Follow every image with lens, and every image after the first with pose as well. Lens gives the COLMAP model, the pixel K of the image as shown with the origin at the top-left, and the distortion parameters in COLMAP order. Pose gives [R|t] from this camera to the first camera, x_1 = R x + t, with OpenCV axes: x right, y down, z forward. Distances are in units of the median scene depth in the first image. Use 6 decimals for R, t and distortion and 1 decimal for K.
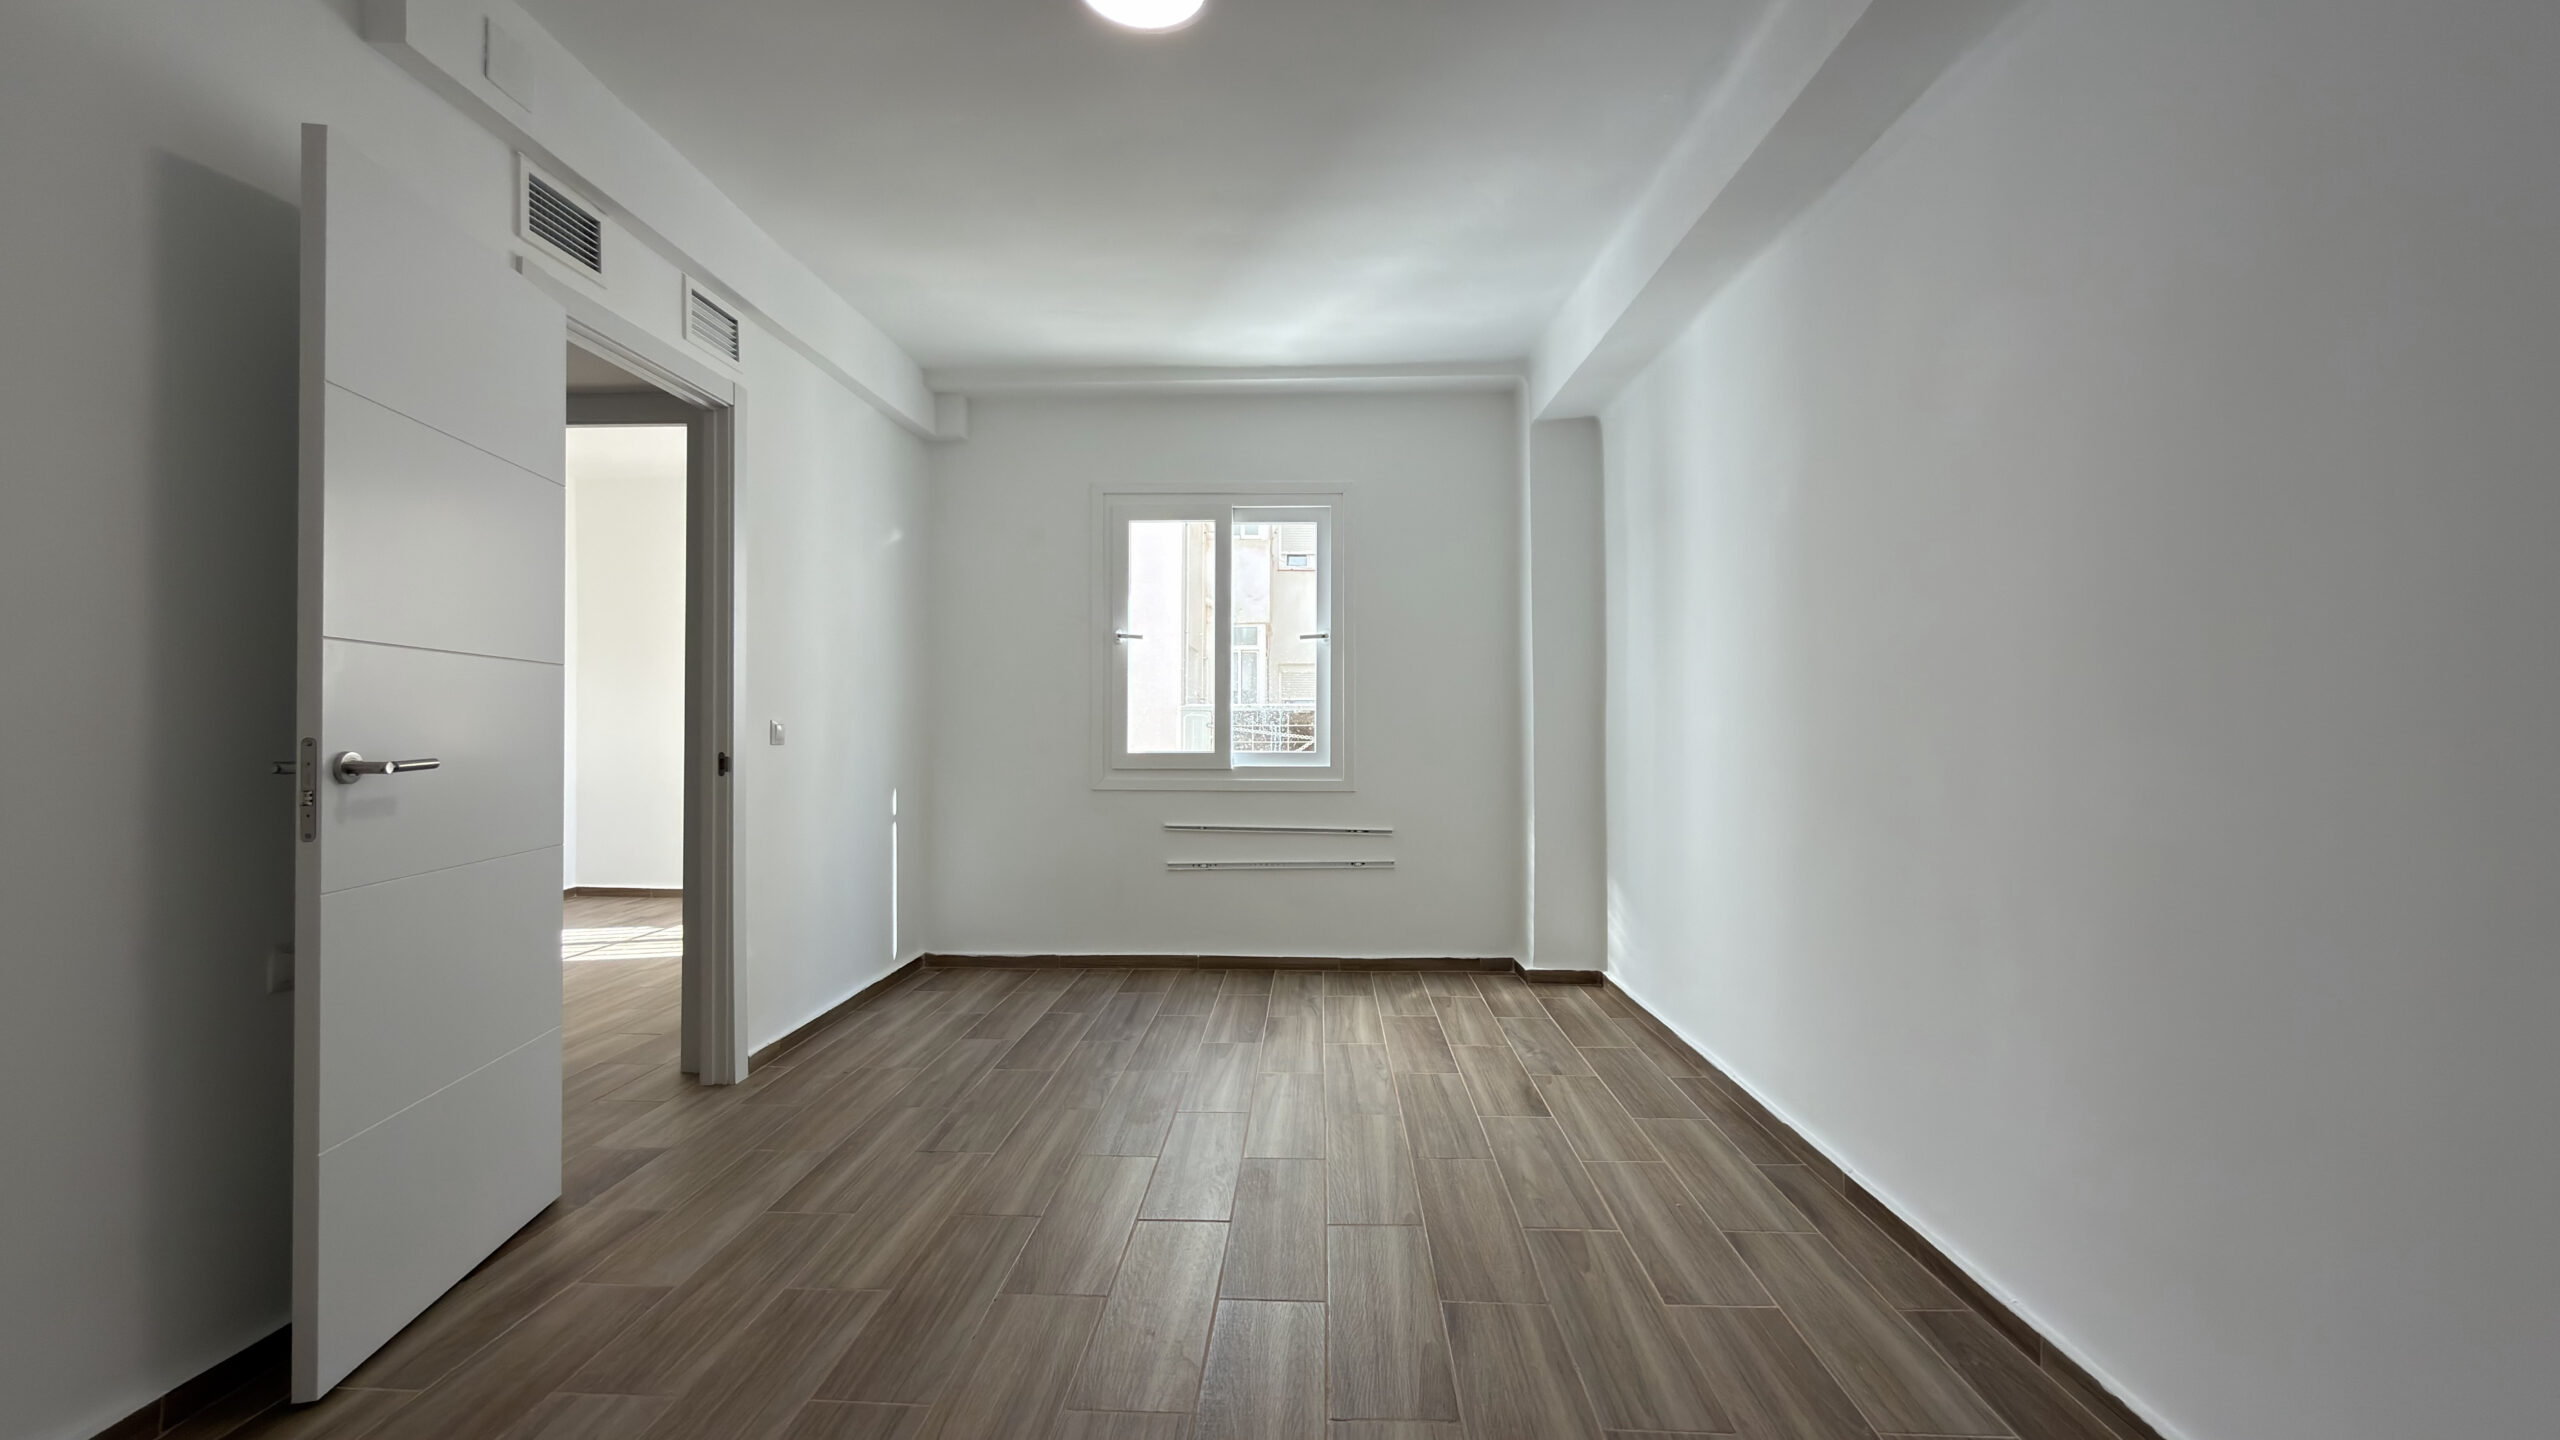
lens RADIAL K [[1018.5, 0, 1293.9], [0, 1018.5, 715.7], [0, 0, 1]] dist [-0.006165, 0.001138]
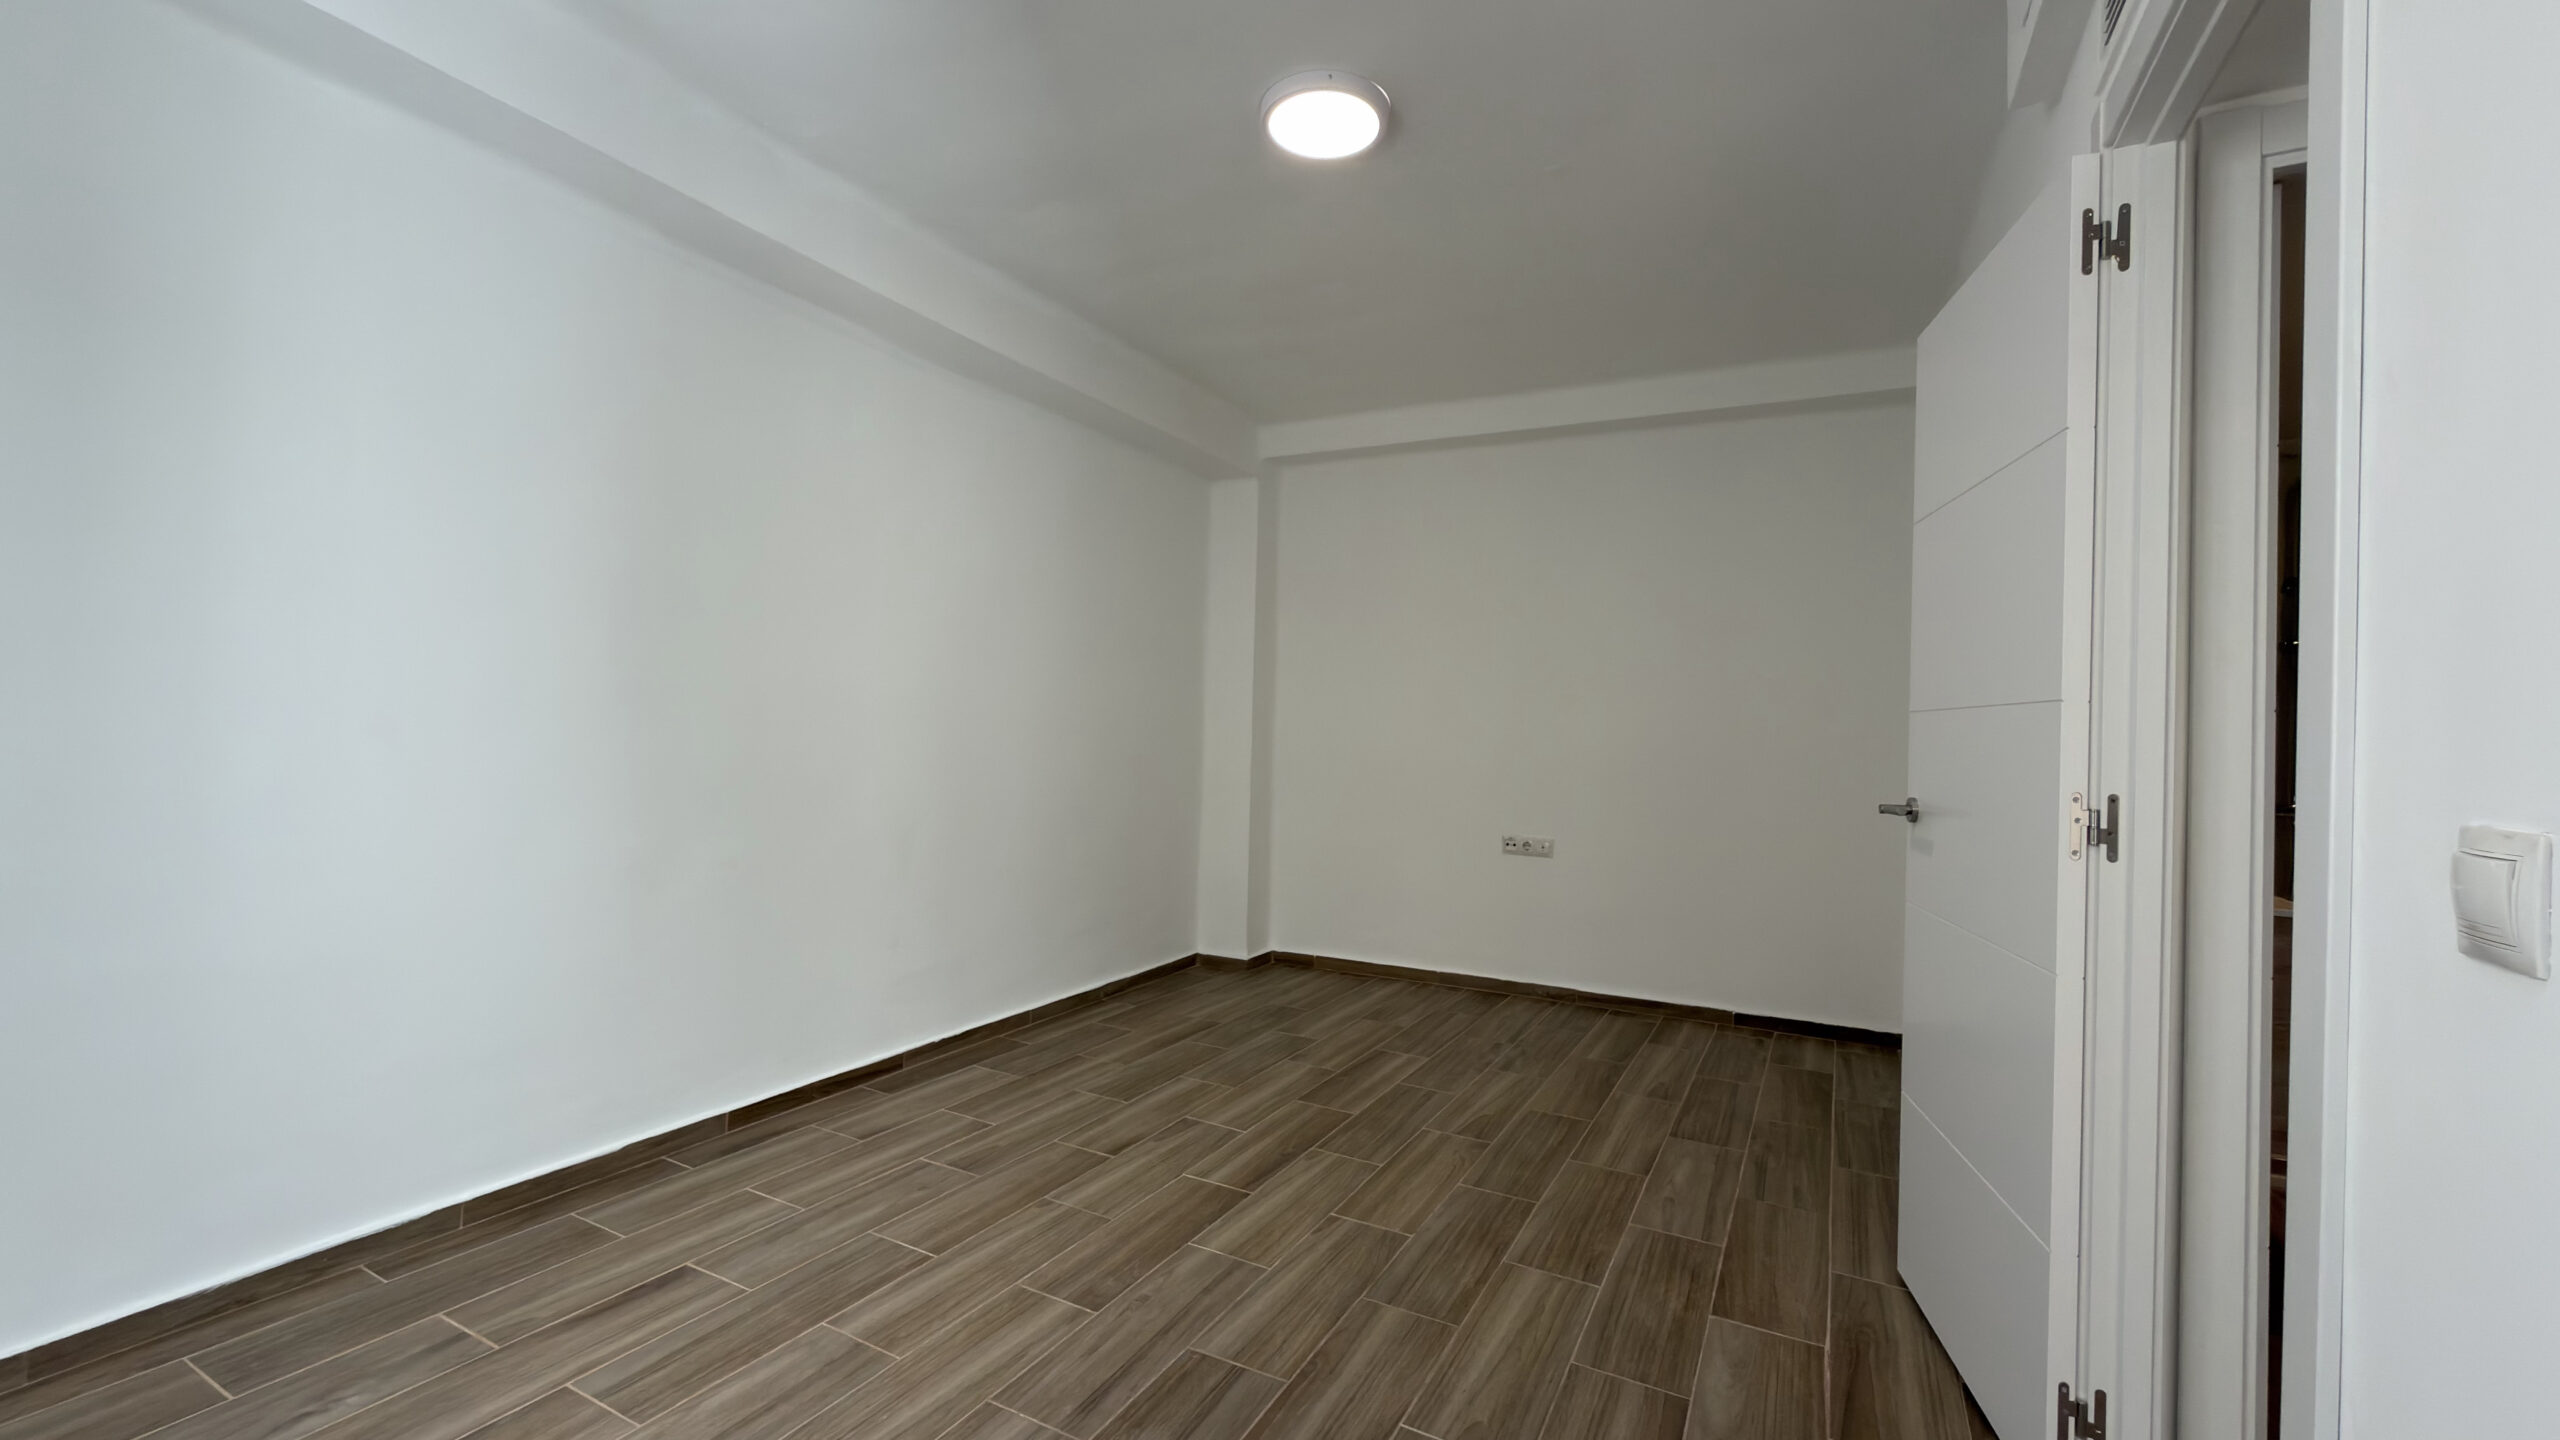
lens RADIAL K [[1018.5, 0, 1281.4], [0, 1018.5, 725.6], [0, 0, 1]] dist [-0.006165, 0.001138]
pose [[-0.896552, -0.024250, 0.442275, -0.565091], [-0.034807, 0.999270, -0.015769, -0.005312], [-0.441569, -0.029532, -0.896741, 1.831583]]
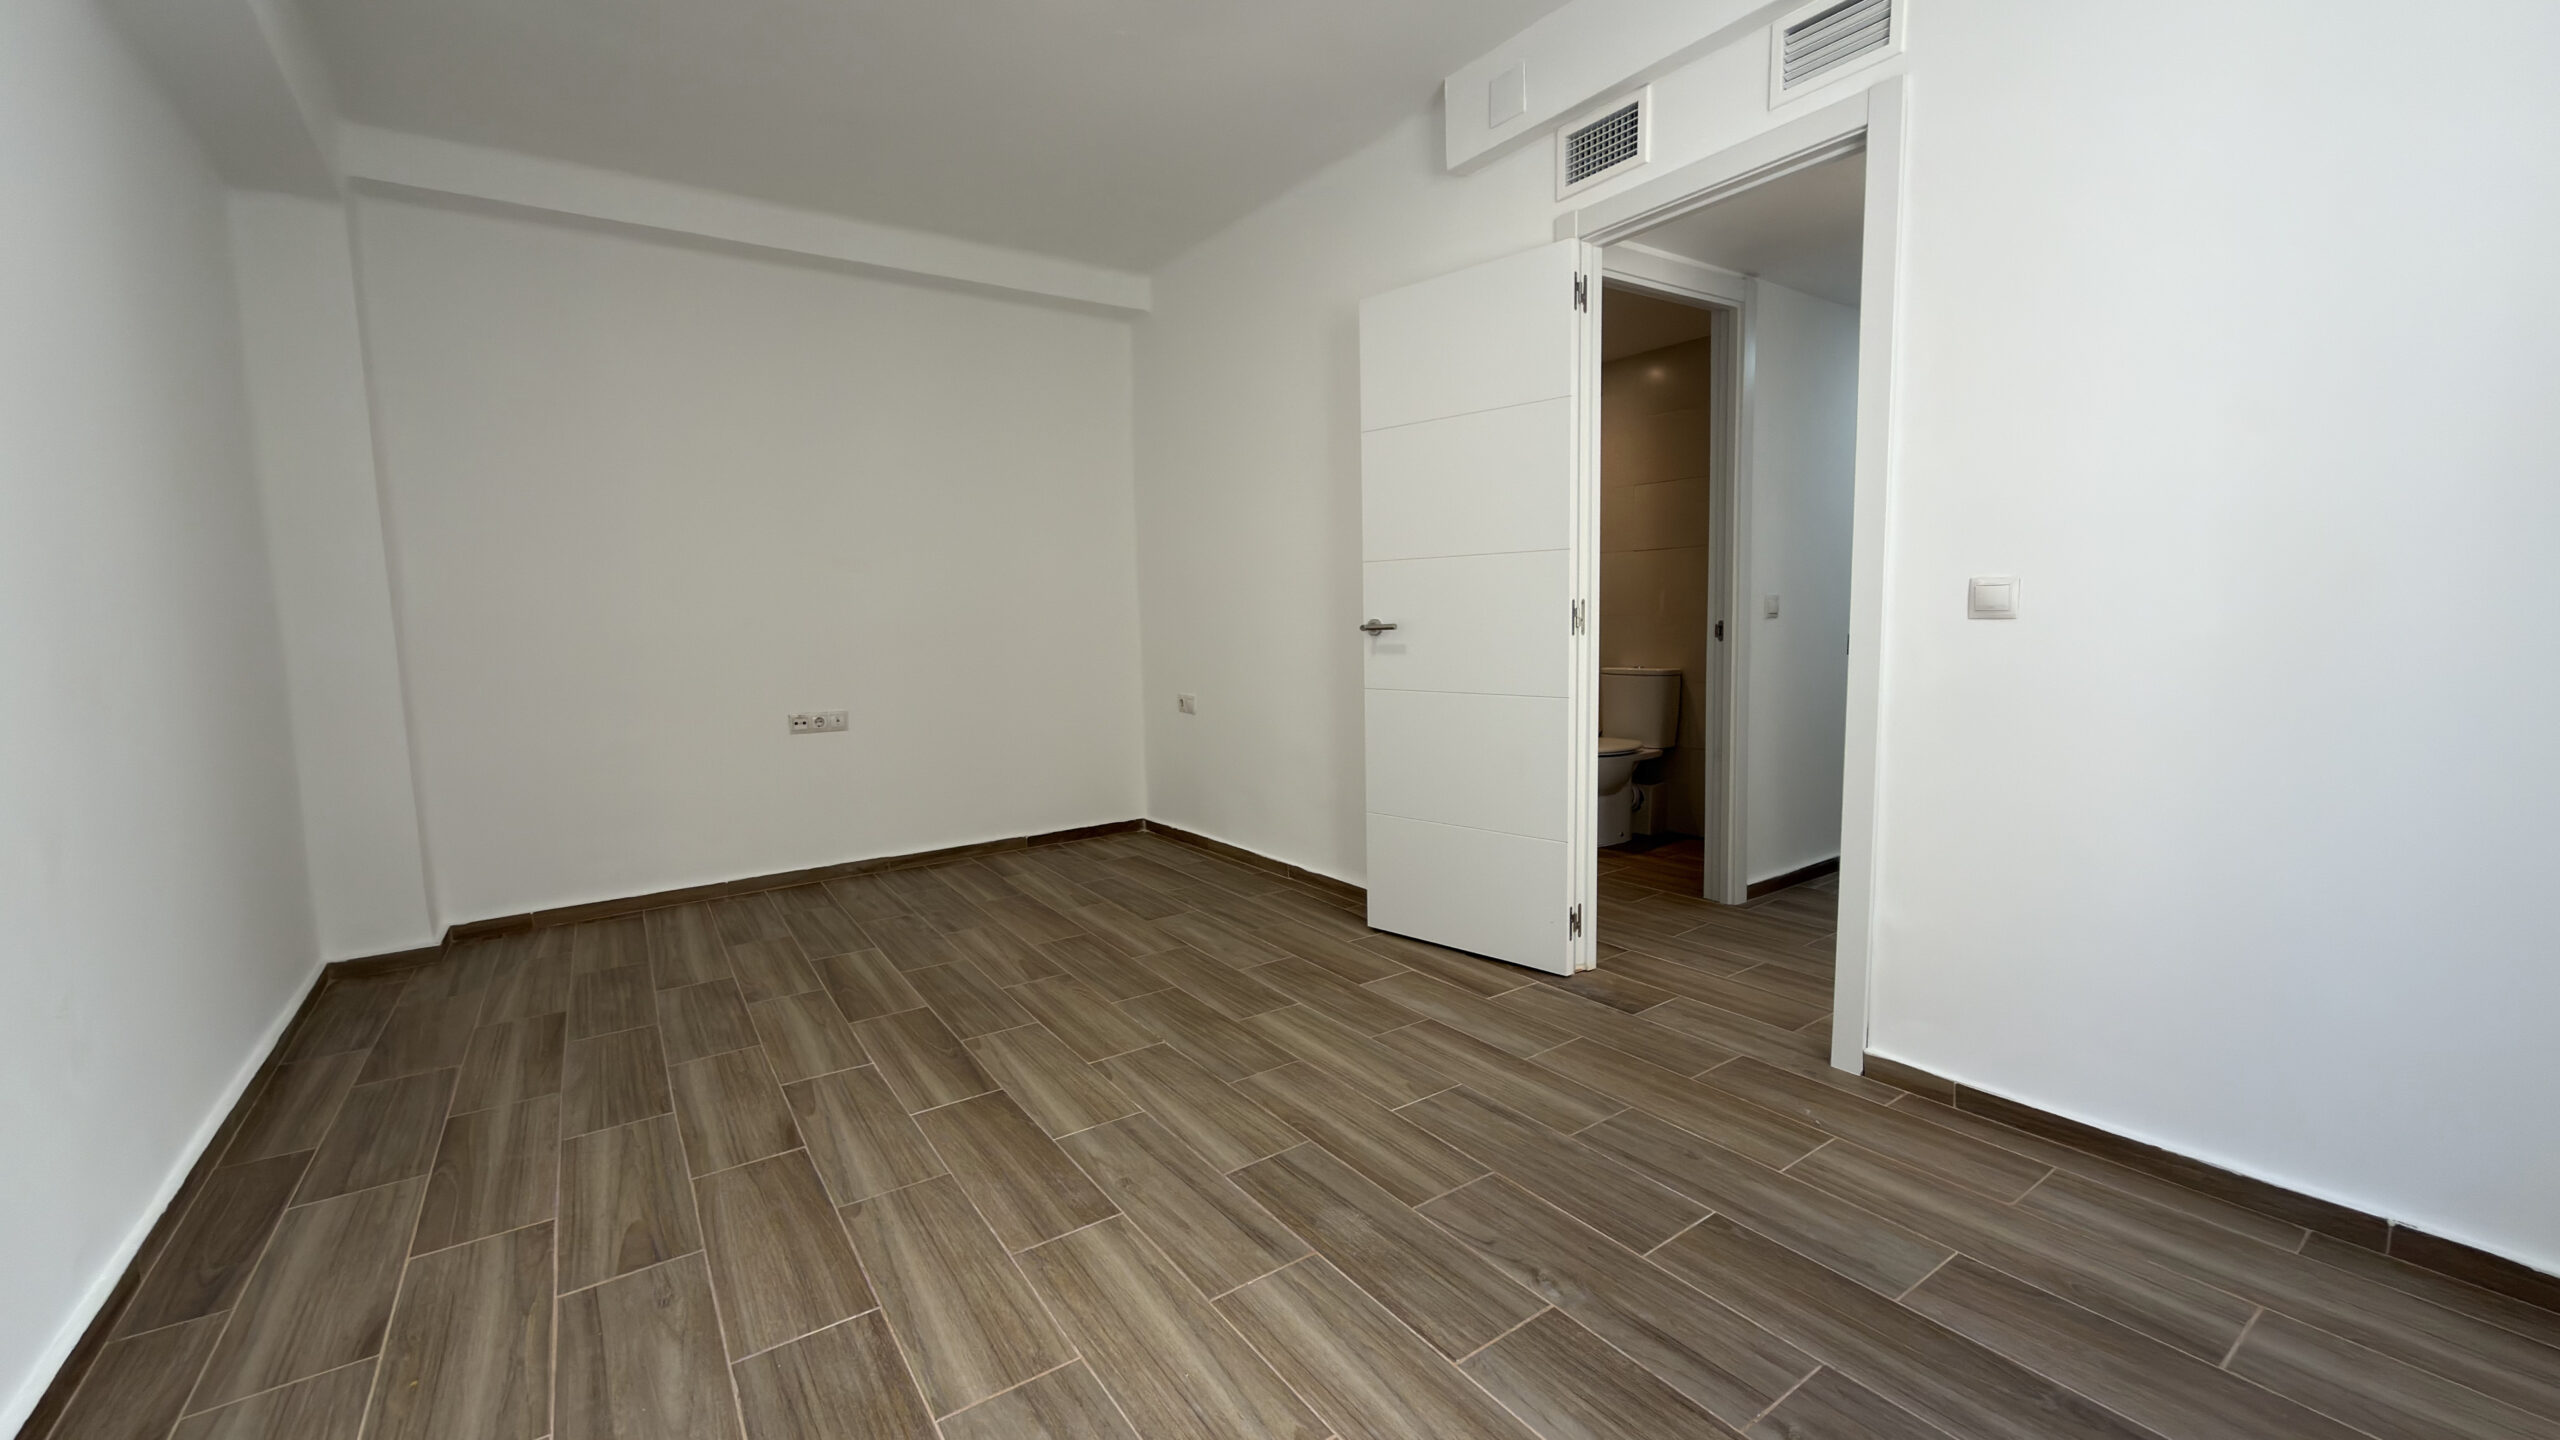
lens RADIAL K [[1018.5, 0, 1273.7], [0, 1018.5, 729.1], [0, 0, 1]] dist [-0.006165, 0.001138]
pose [[-0.809017, 0.082419, -0.581978, 0.280850], [0.027508, 0.994344, 0.102579, 0.028706], [0.587141, 0.066979, -0.806709, 1.800979]]
